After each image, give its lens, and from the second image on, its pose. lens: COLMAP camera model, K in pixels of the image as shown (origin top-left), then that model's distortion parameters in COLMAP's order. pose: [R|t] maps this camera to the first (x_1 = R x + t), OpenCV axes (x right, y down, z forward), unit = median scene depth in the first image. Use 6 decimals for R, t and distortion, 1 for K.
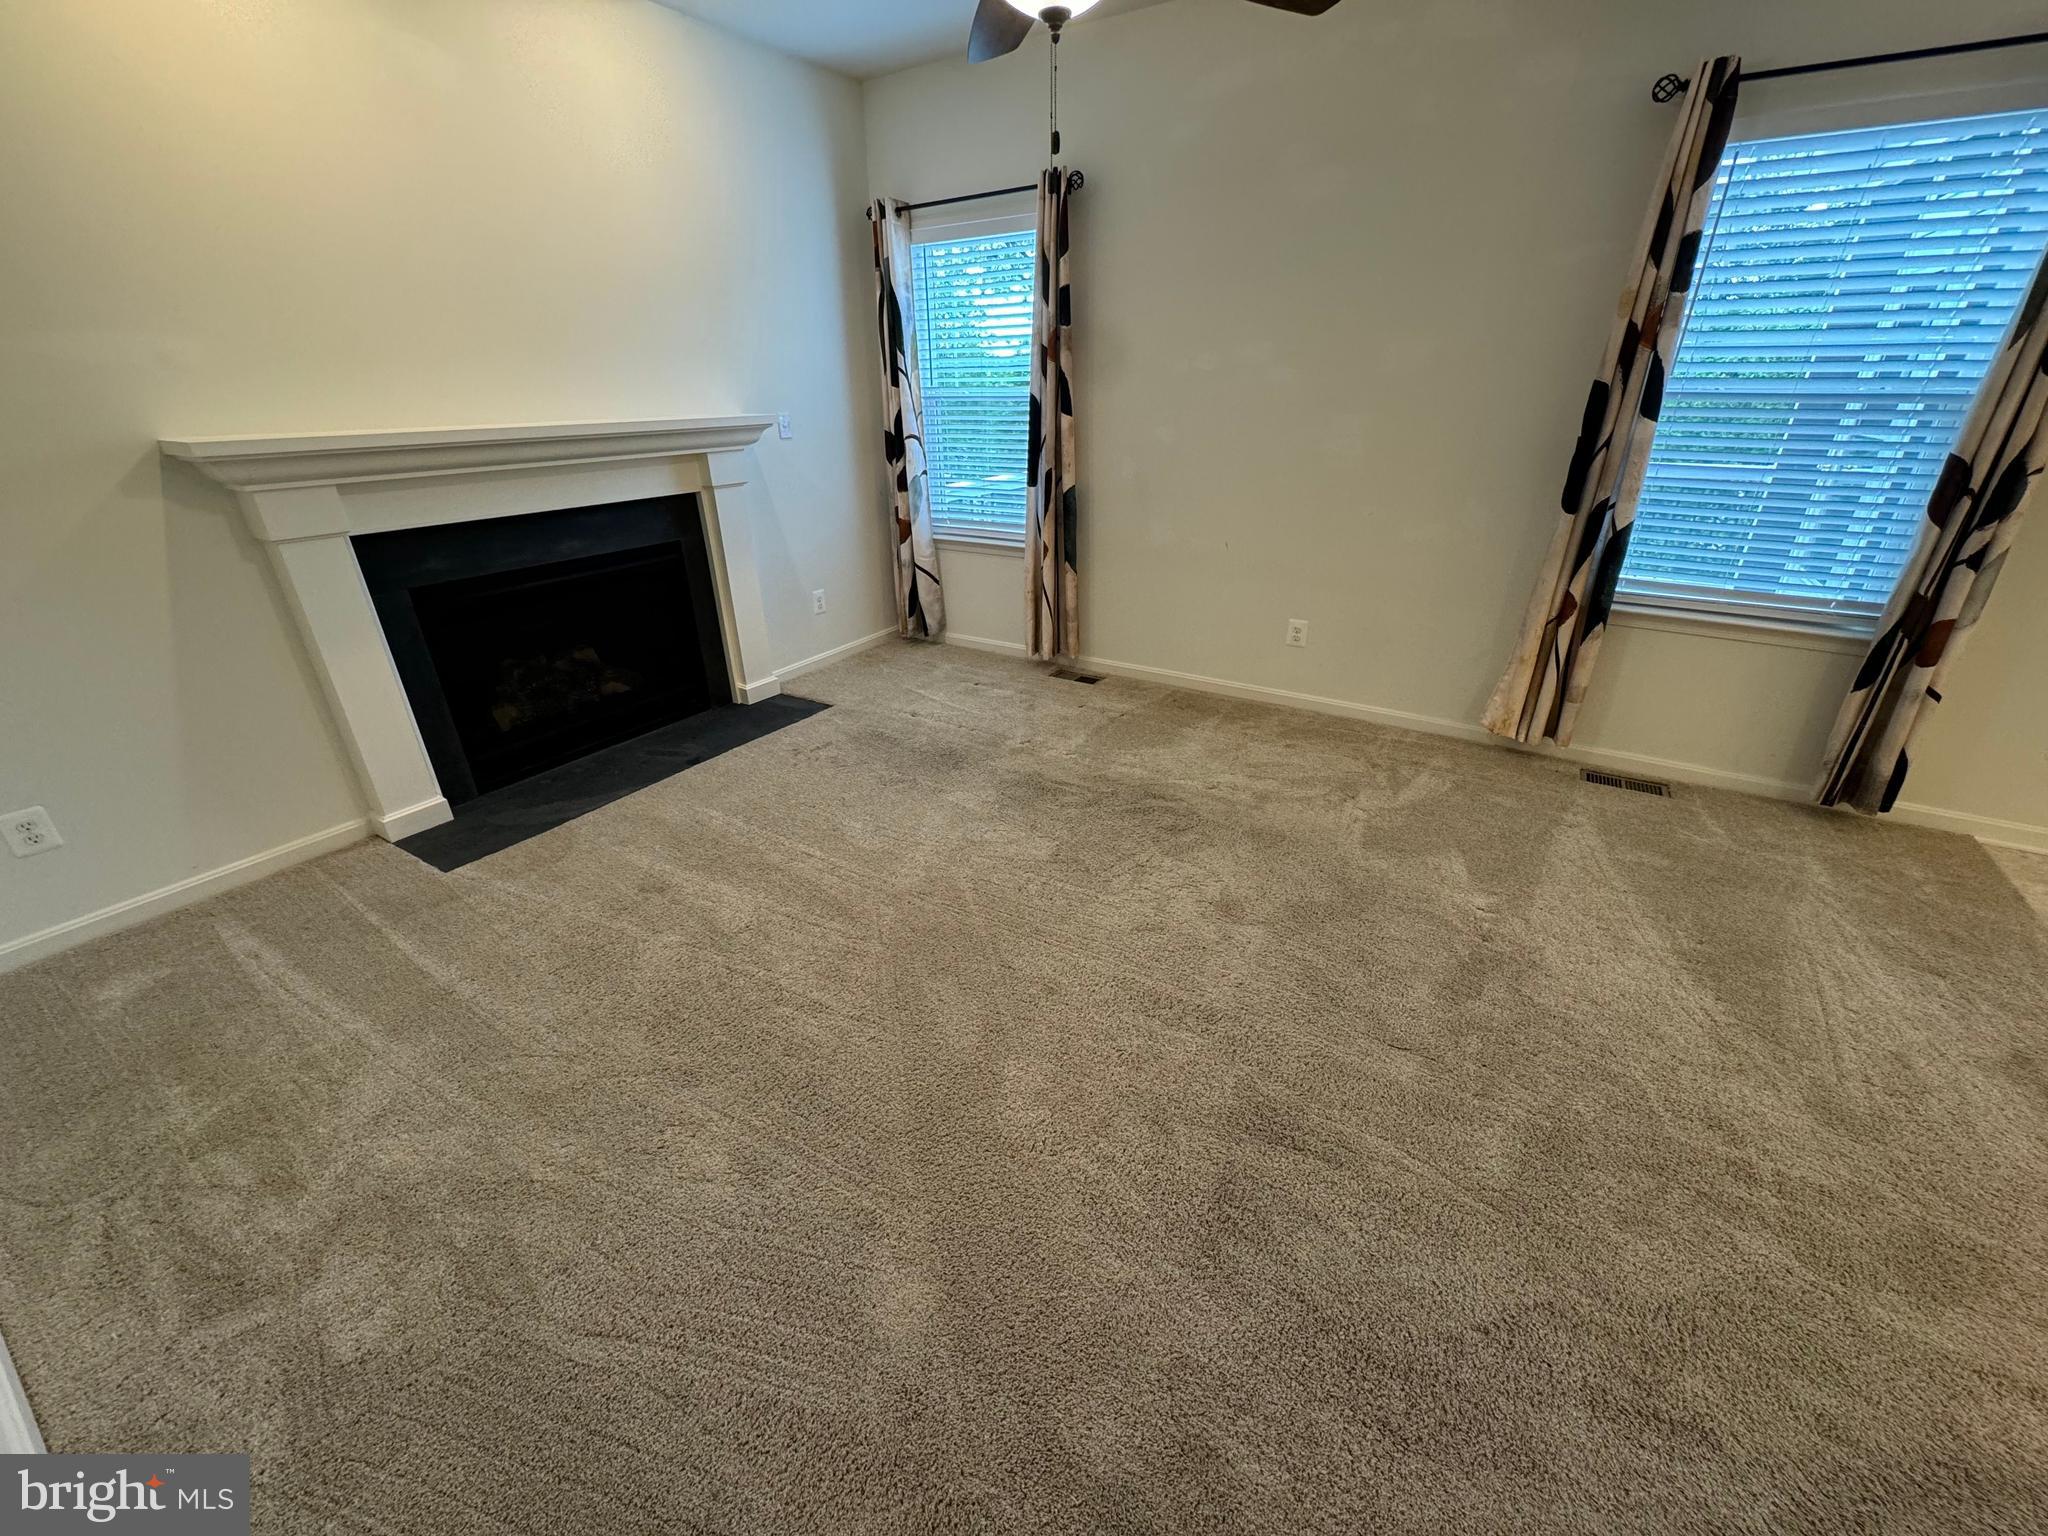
lens RADIAL K [[812.7, 0, 1024.0], [0, 812.7, 768.0], [0, 0, 1]] dist [-0.001070, 0.000211]
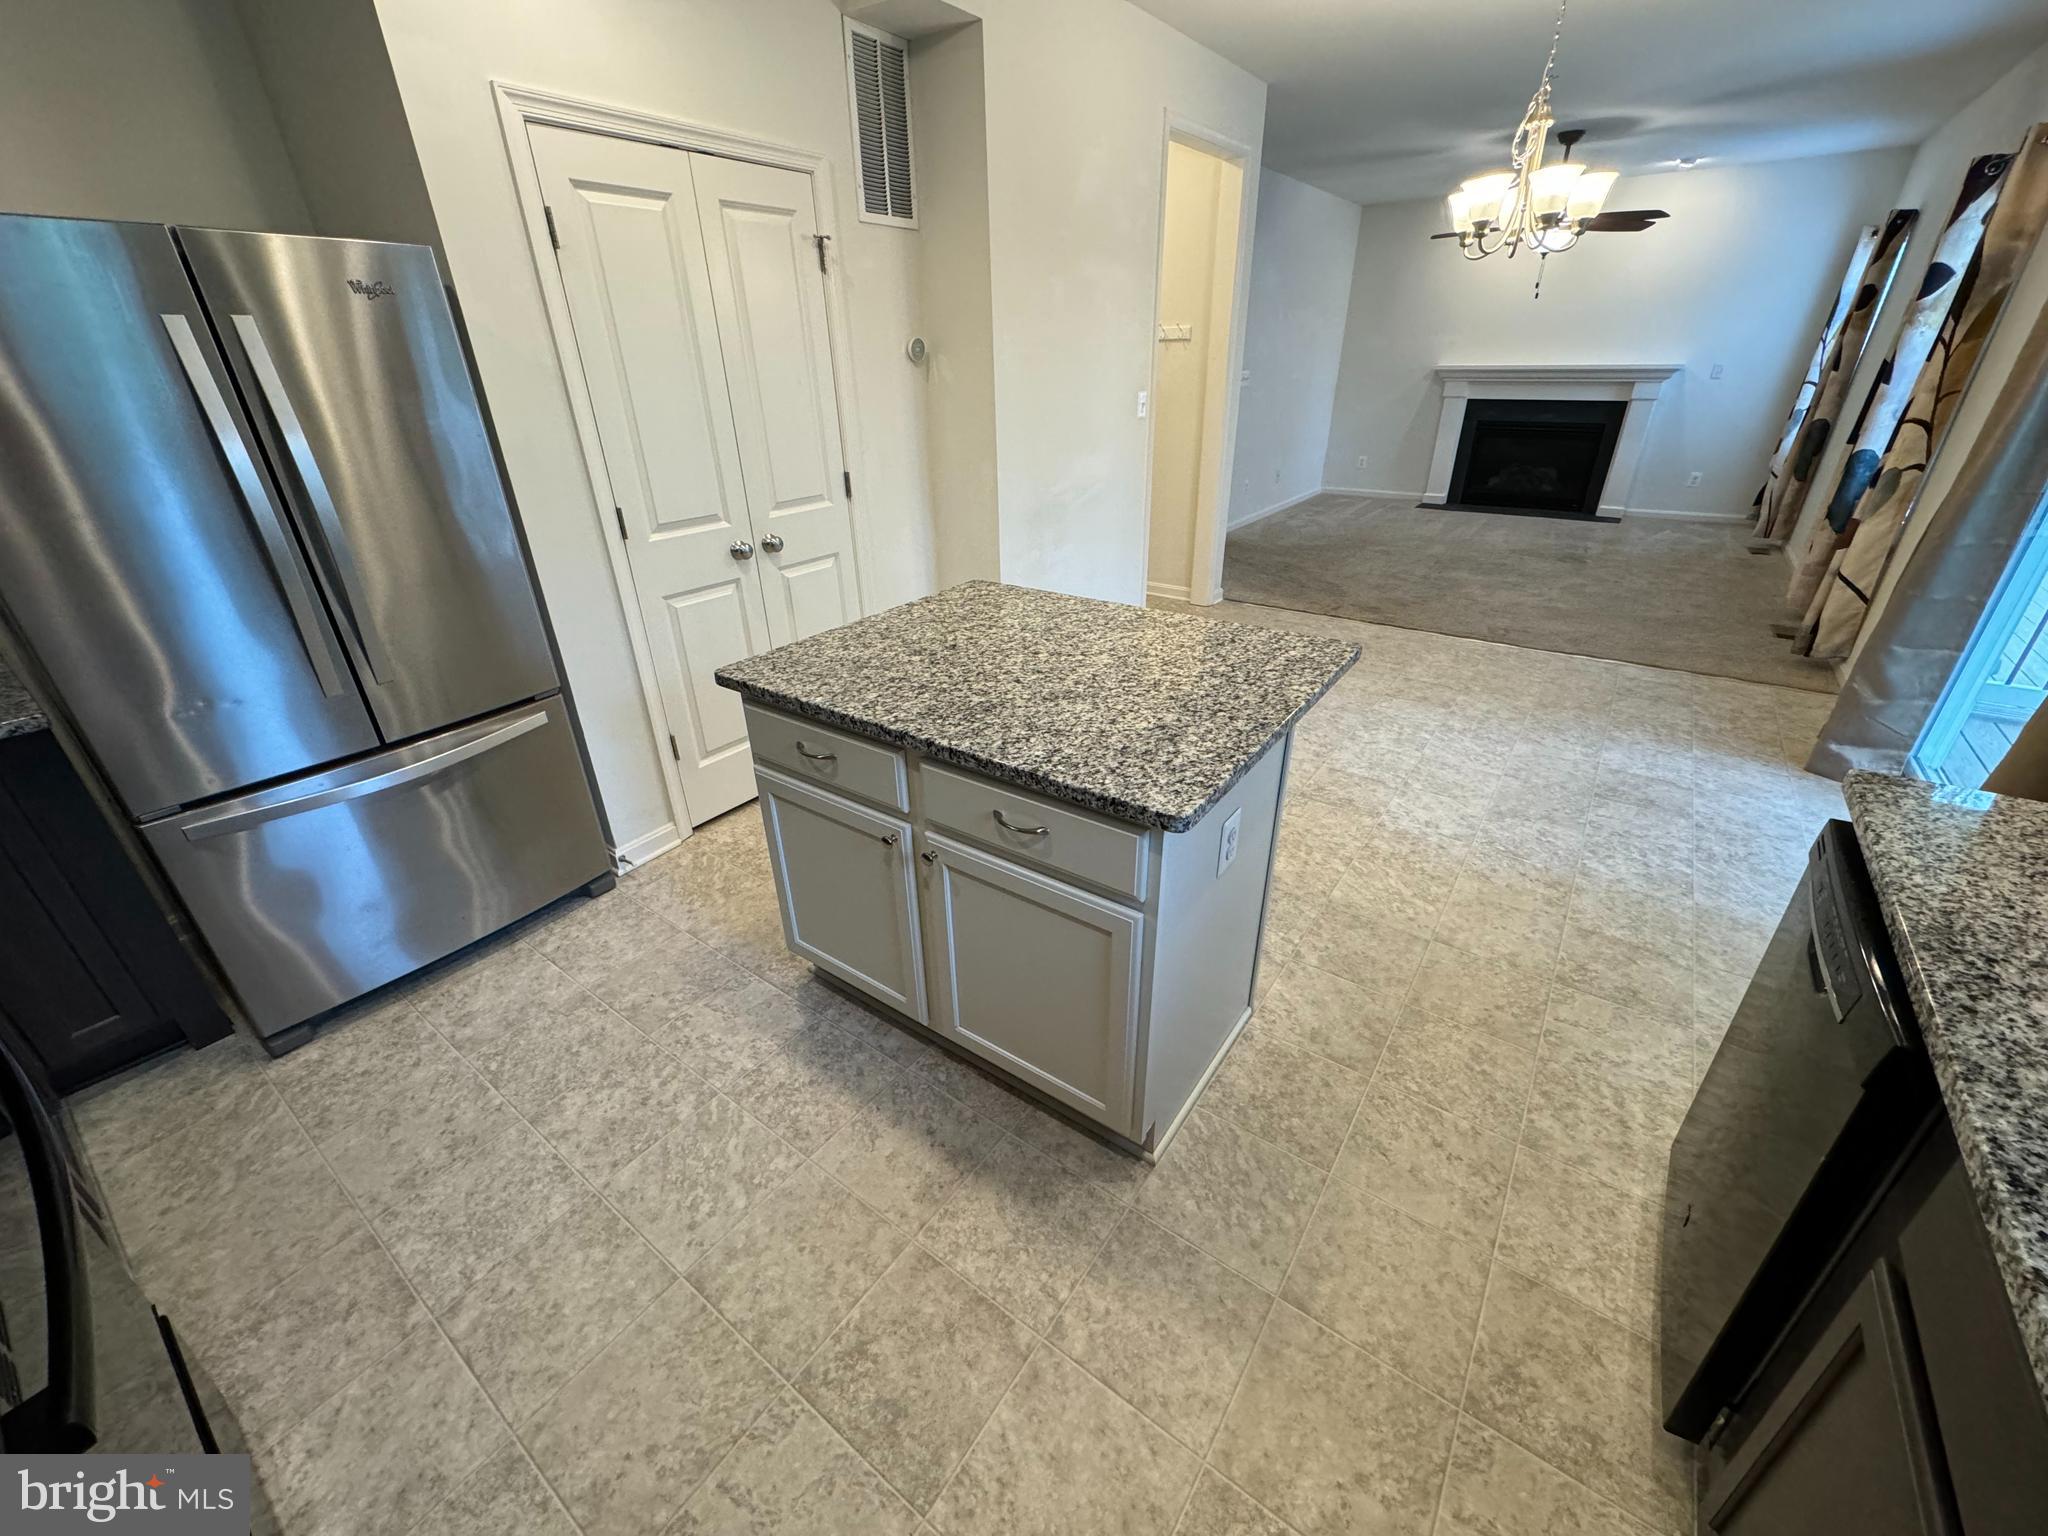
lens RADIAL K [[812.7, 0, 1024.0], [0, 812.7, 768.0], [0, 0, 1]] dist [-0.001070, 0.000211]
pose [[-0.064028, 0.465544, -0.882706, 2.256923], [-0.409873, 0.794206, 0.448599, 0.116650], [0.909893, 0.390520, 0.139963, -0.365132]]
